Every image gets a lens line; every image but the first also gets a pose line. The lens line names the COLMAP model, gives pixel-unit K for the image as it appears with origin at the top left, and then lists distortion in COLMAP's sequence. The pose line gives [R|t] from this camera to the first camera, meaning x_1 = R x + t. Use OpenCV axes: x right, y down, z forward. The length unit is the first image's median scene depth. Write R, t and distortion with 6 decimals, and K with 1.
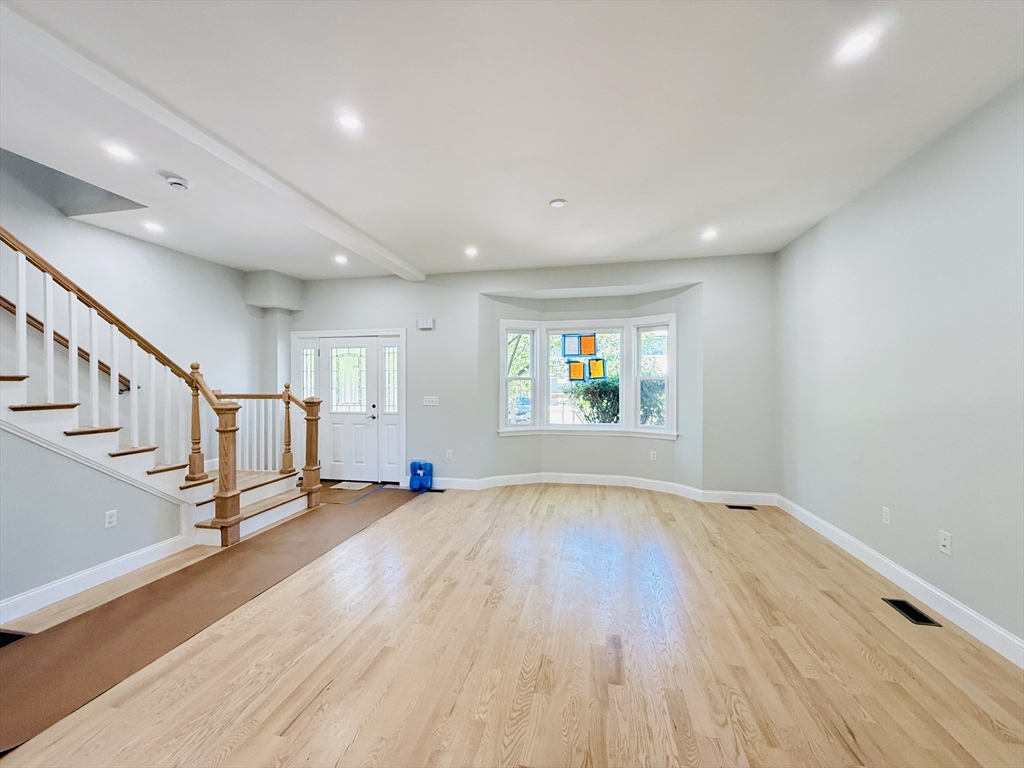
lens RADIAL K [[408.0, 0, 509.3], [0, 408.0, 383.5], [0, 0, 1]] dist [0.002437, 0.000850]
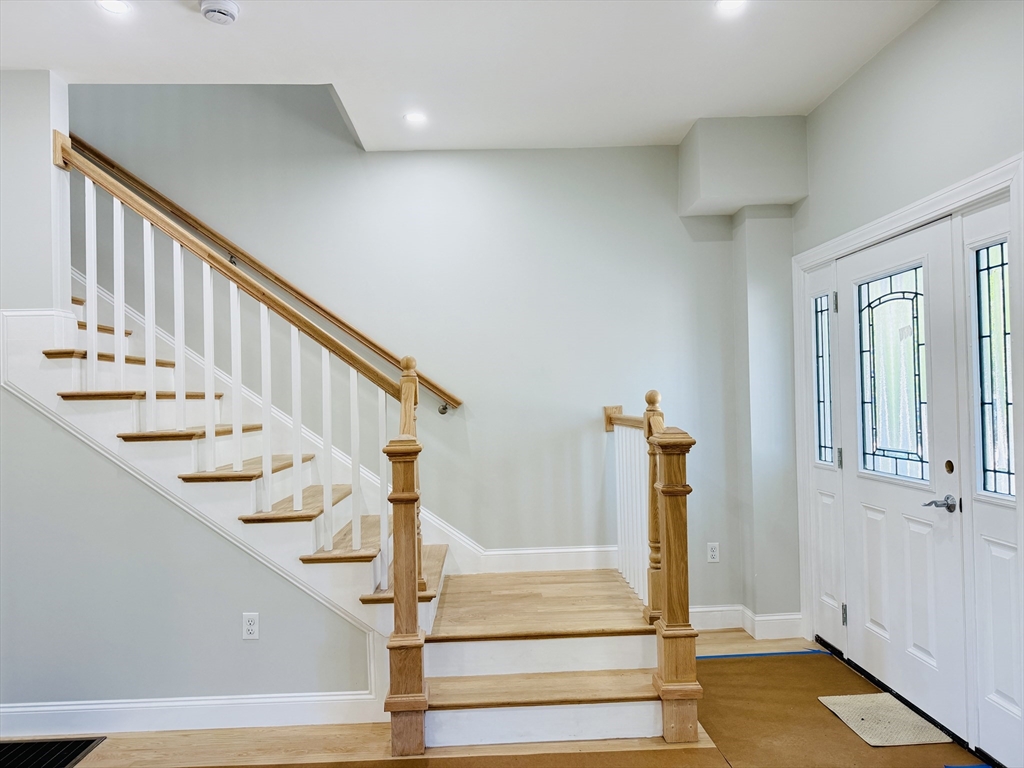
lens RADIAL K [[723.7, 0, 510.9], [0, 723.7, 389.5], [0, 0, 1]] dist [0.006675, -0.006837]
pose [[0.238102, -0.018071, -0.971072, 0.140677], [0.020898, 0.999691, -0.013479, 0.005873], [0.971015, -0.017084, 0.238406, 1.014419]]
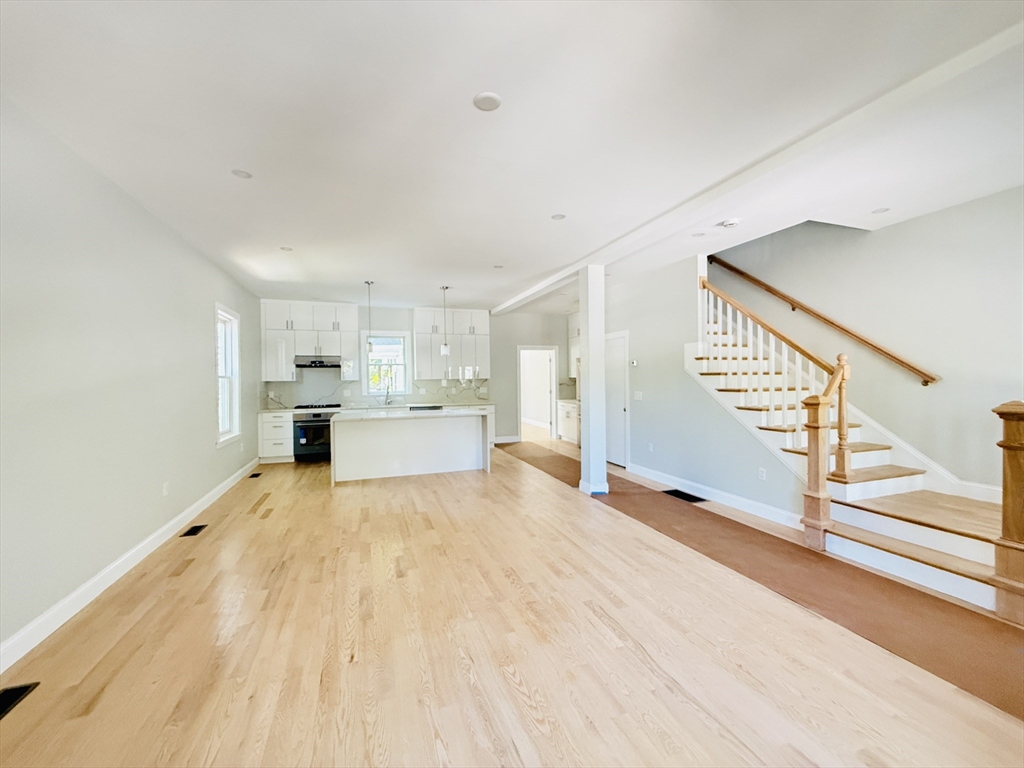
lens RADIAL K [[408.0, 0, 507.4], [0, 408.0, 382.3], [0, 0, 1]] dist [0.002437, 0.000850]
pose [[-0.854073, 0.018093, -0.519838, 0.436964], [0.012898, 0.999824, 0.013607, -0.009244], [0.519993, 0.004916, -0.854156, 1.570058]]
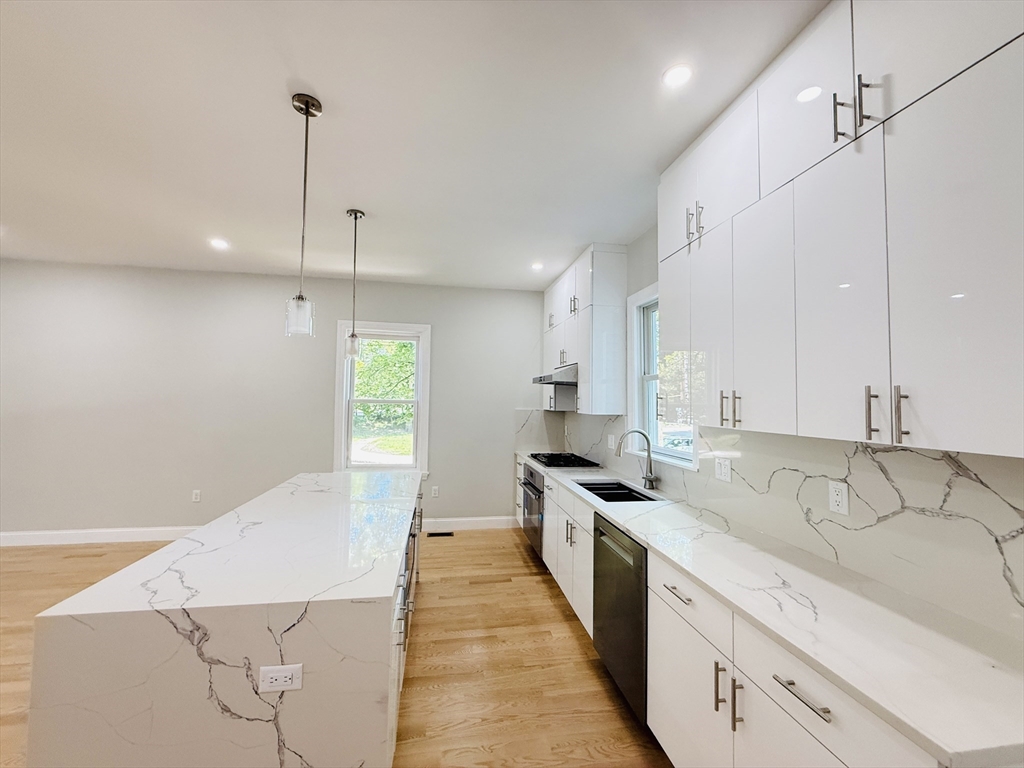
lens RADIAL K [[408.0, 0, 505.1], [0, 408.0, 384.8], [0, 0, 1]] dist [0.002437, 0.000850]
pose [[-0.363301, 0.030591, 0.931170, -0.930582], [-0.014304, 0.999160, -0.038405, -0.033294], [-0.931562, -0.027272, -0.362558, -0.304003]]
